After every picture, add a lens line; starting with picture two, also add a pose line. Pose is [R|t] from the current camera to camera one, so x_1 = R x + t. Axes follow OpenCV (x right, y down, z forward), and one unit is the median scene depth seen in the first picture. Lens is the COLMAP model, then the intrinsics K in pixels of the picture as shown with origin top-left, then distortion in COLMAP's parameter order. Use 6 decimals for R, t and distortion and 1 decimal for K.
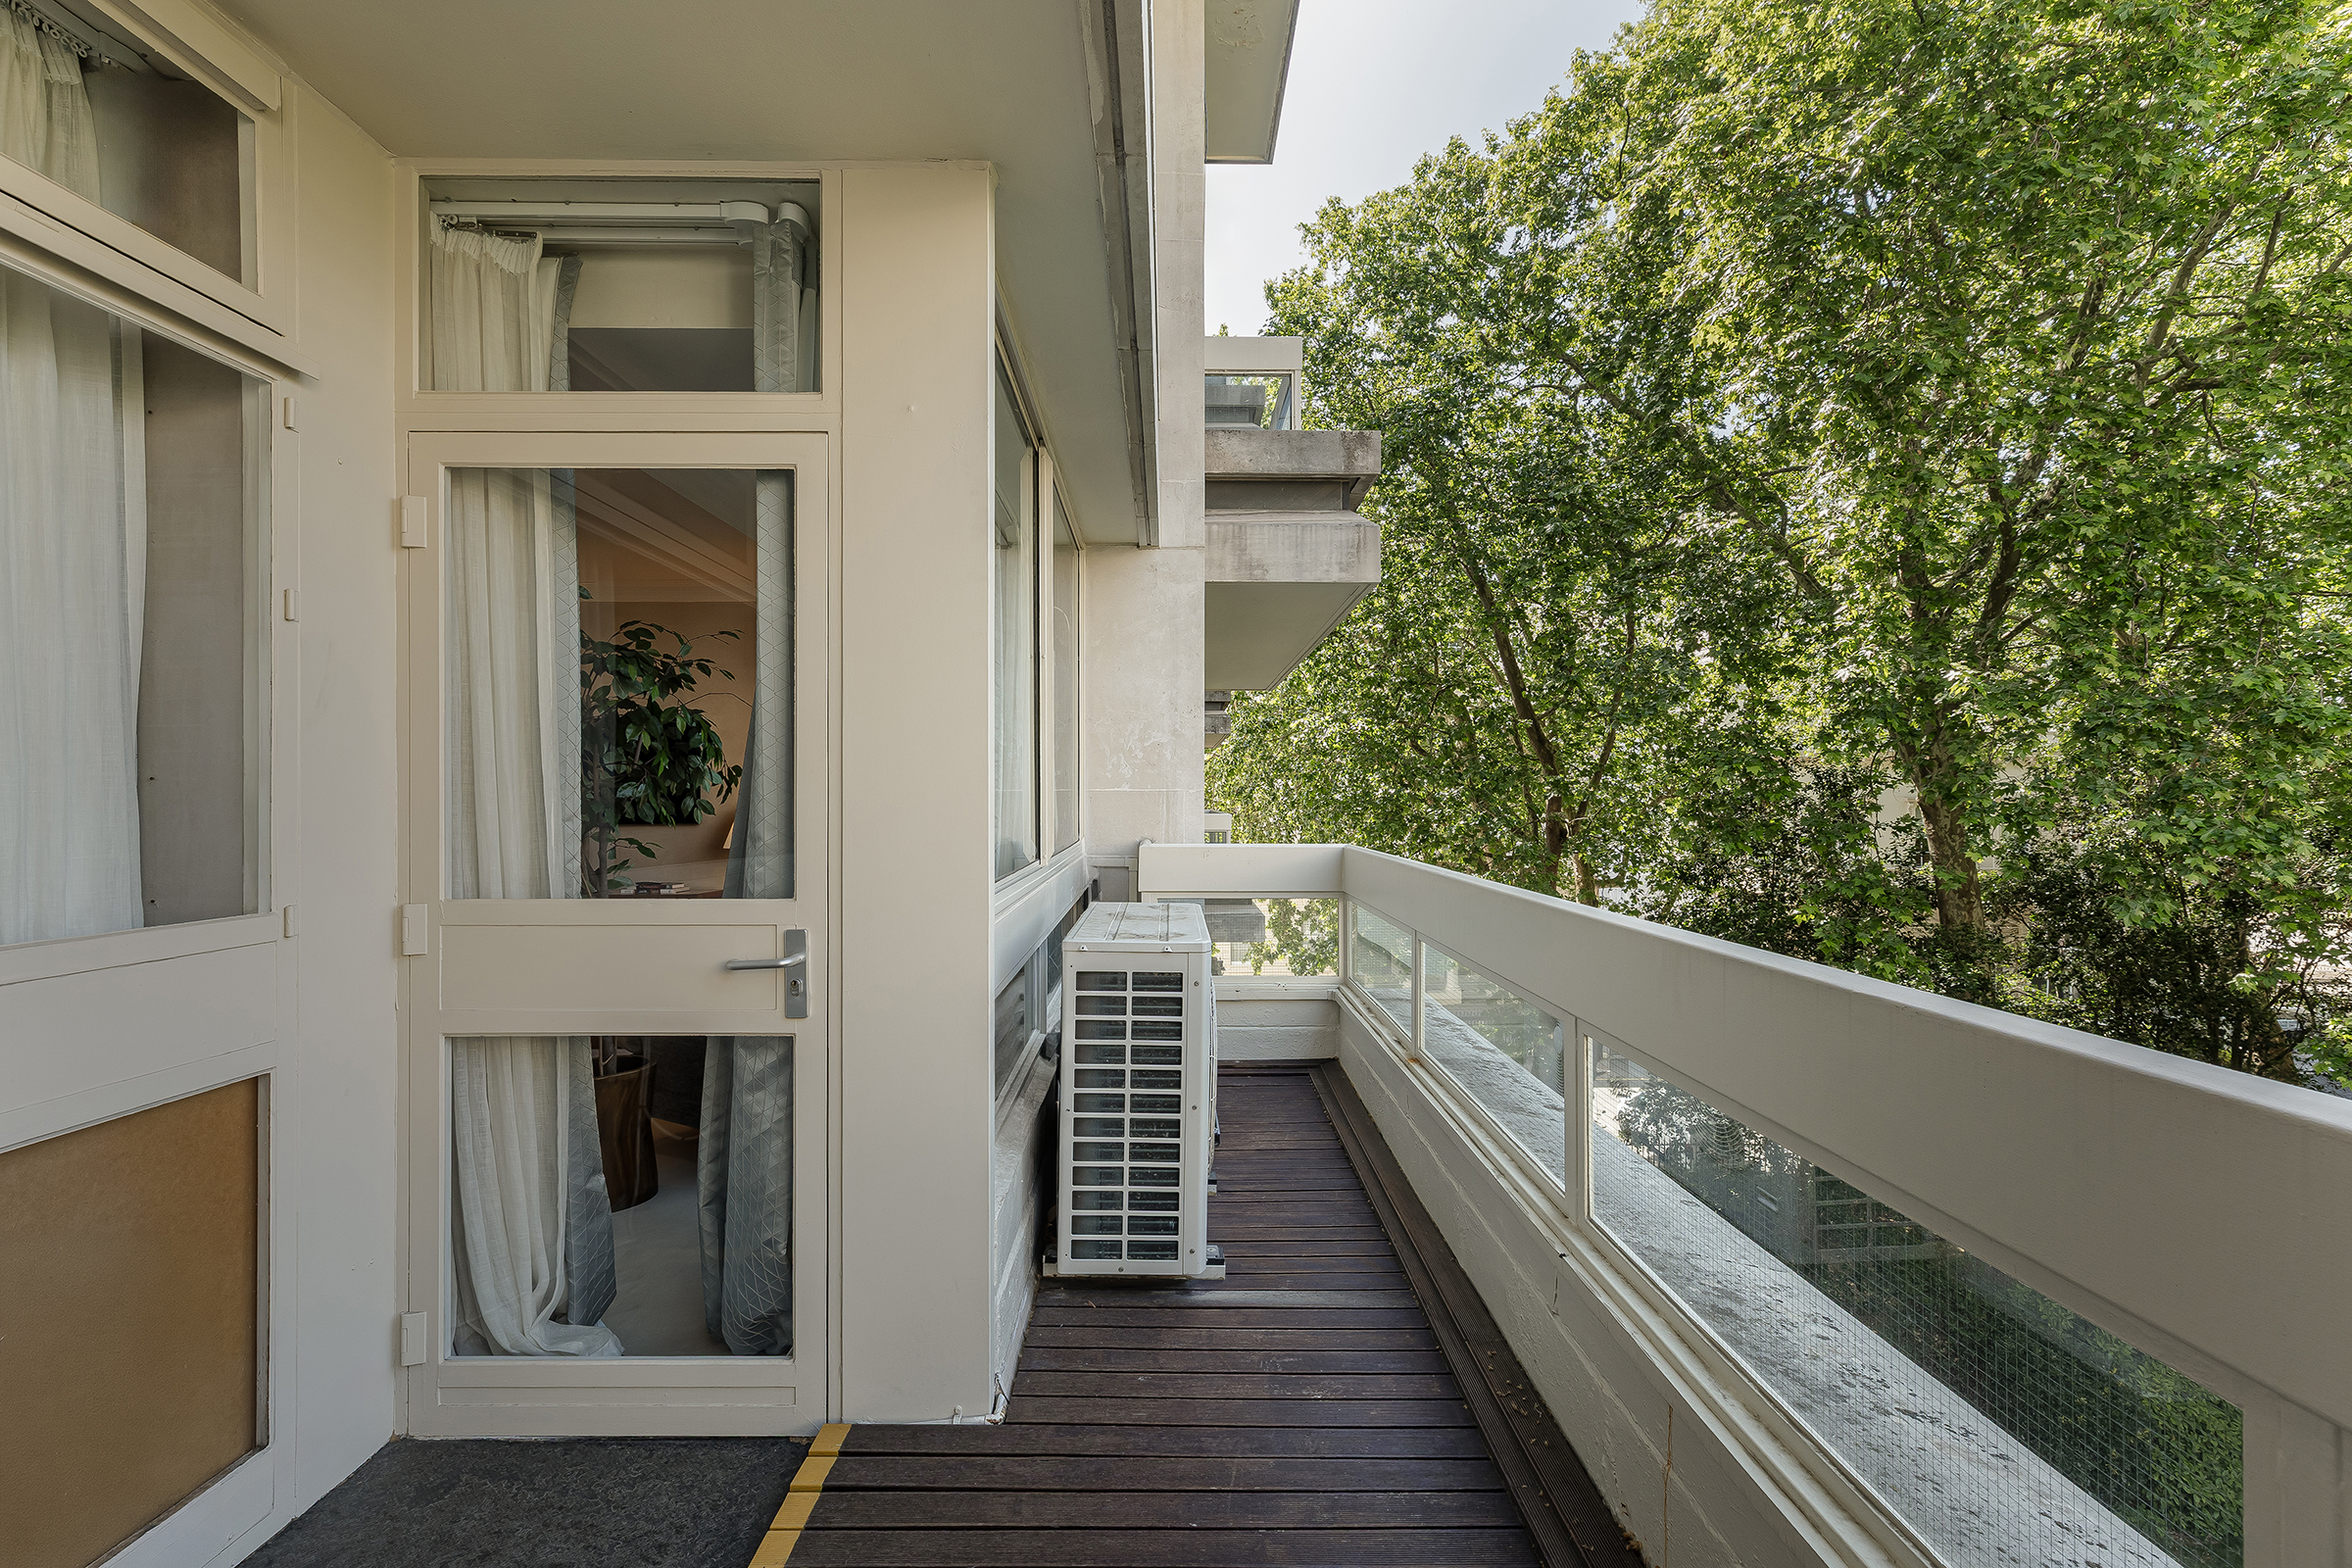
lens RADIAL K [[1056.7, 0, 1166.2], [0, 1056.7, 805.7], [0, 0, 1]] dist [0.000012, 0.000295]
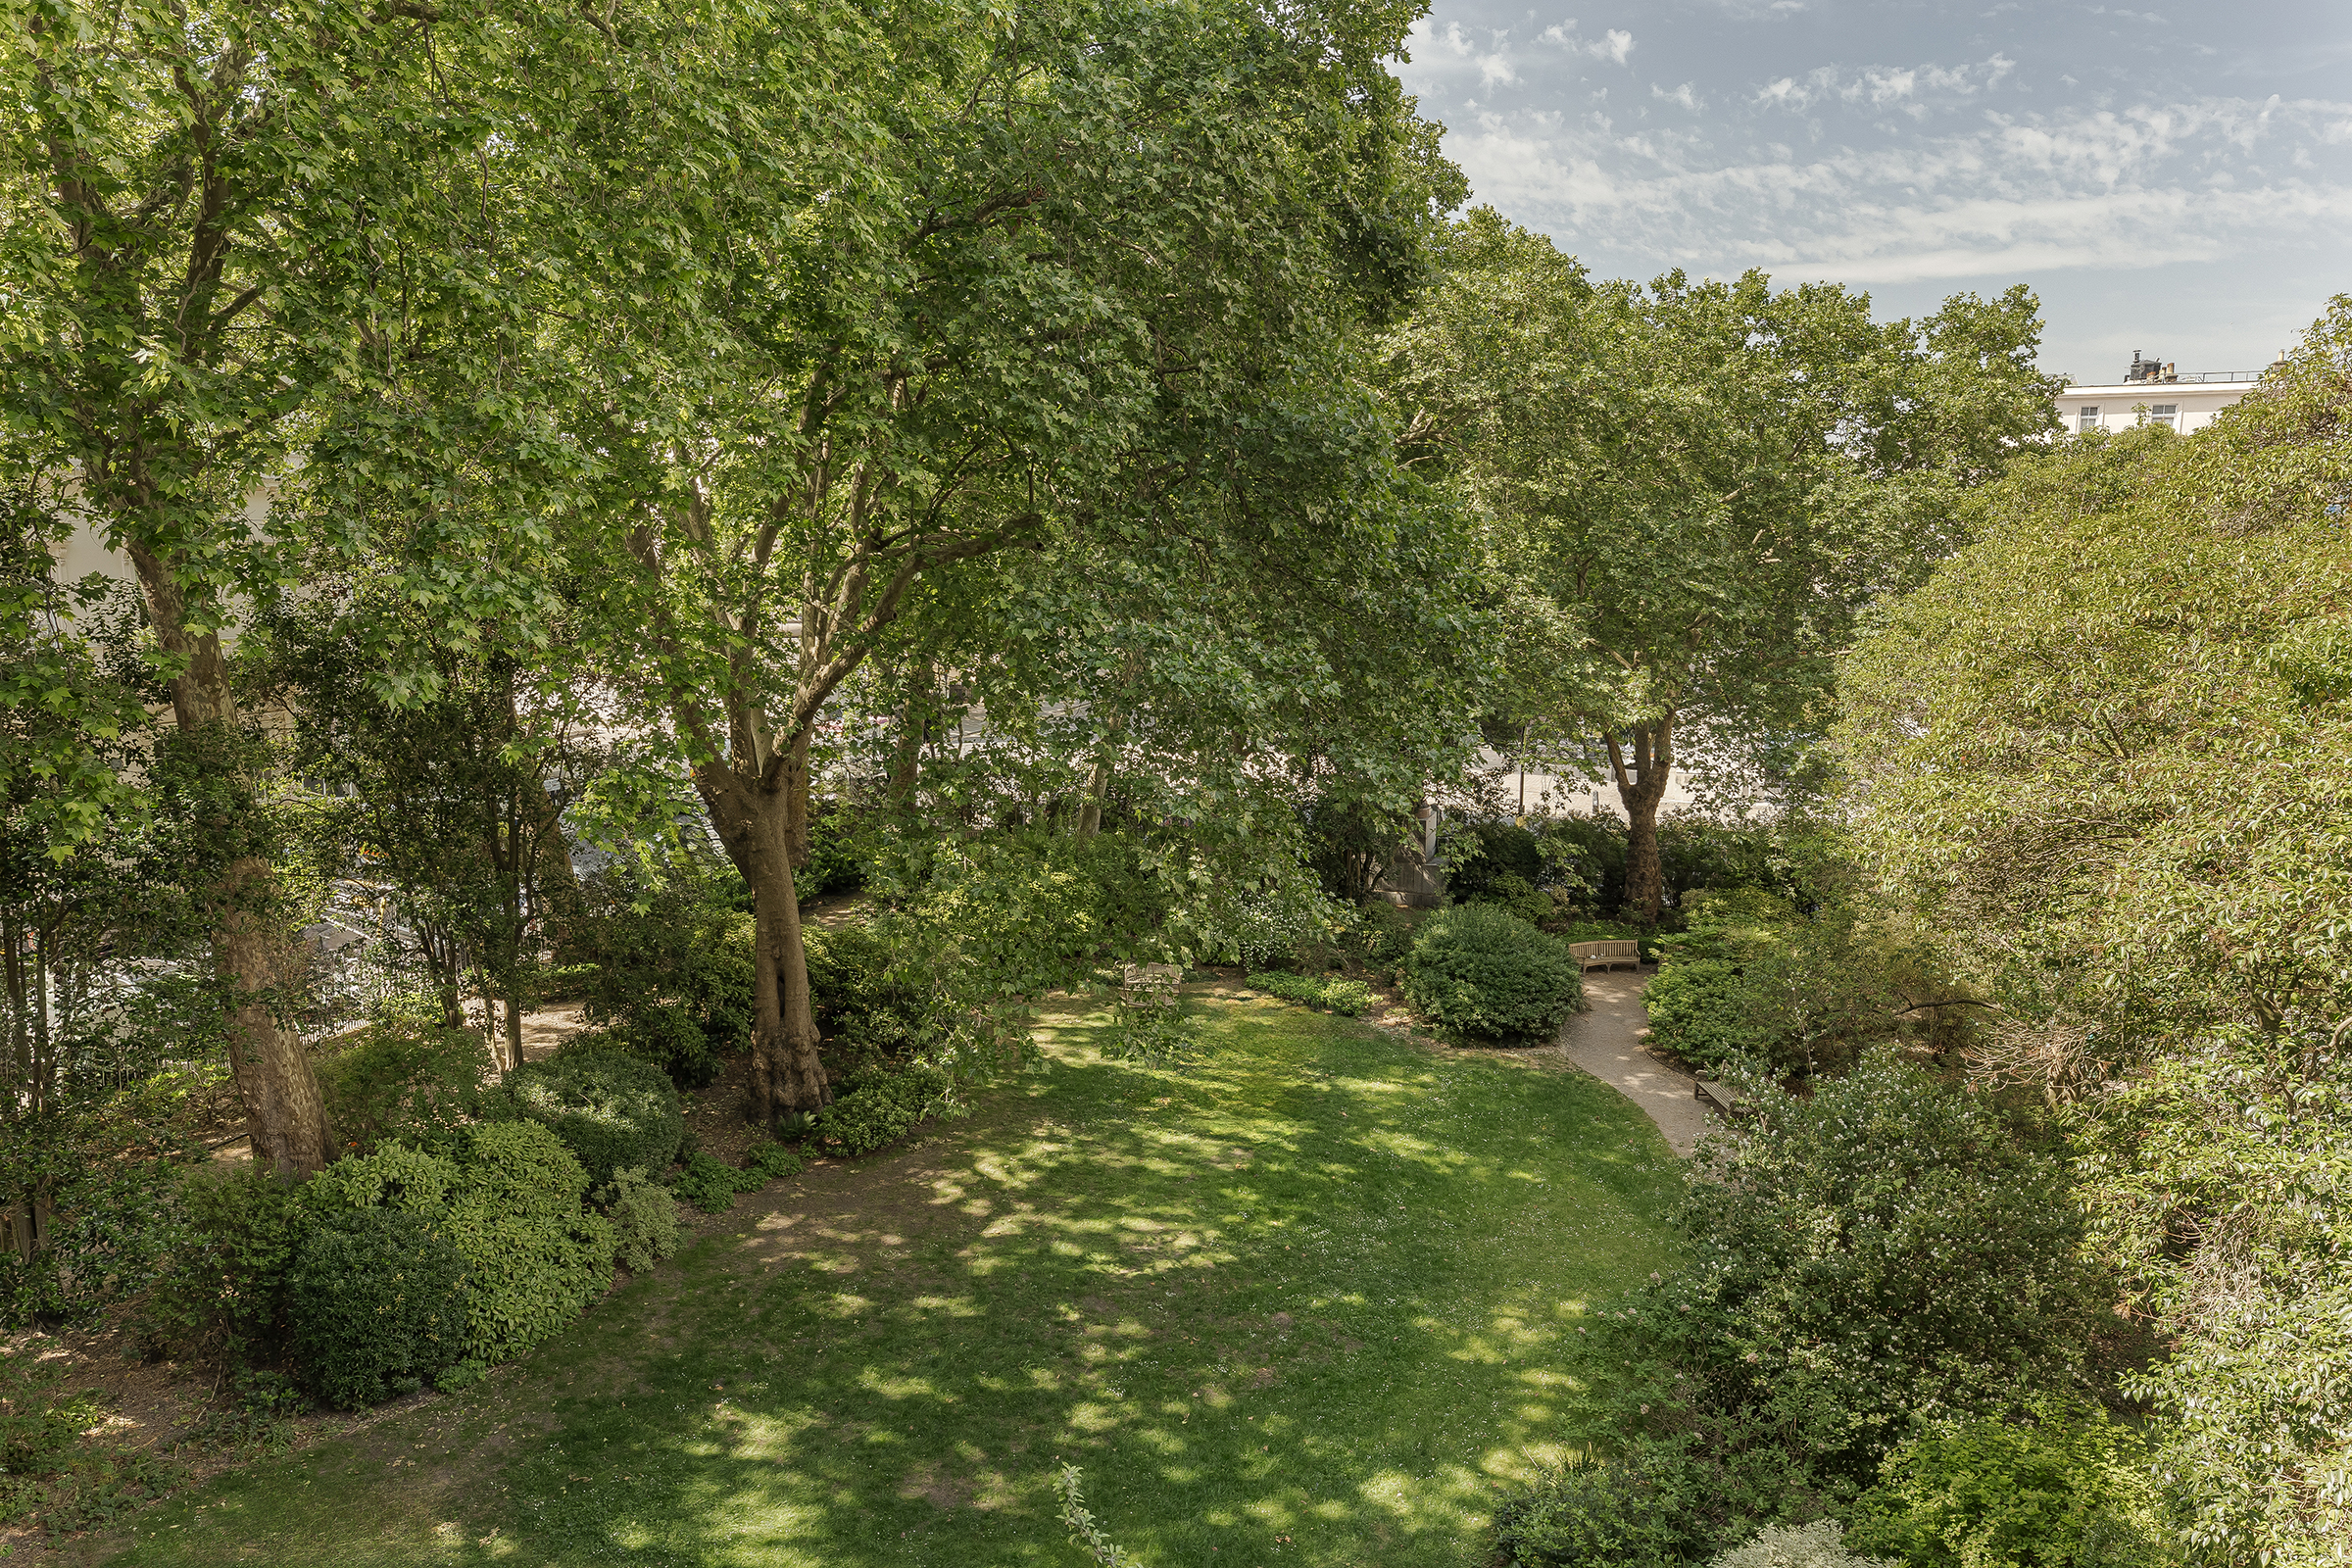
lens RADIAL K [[1469.1, 0, 1163.3], [0, 1469.1, 786.8], [0, 0, 1]] dist [0.003161, -0.001318]
pose [[0.349972, -0.145816, 0.925342, 0.079269], [-0.003772, 0.987583, 0.157051, -0.003857], [-0.936752, -0.058454, 0.345077, 0.074058]]
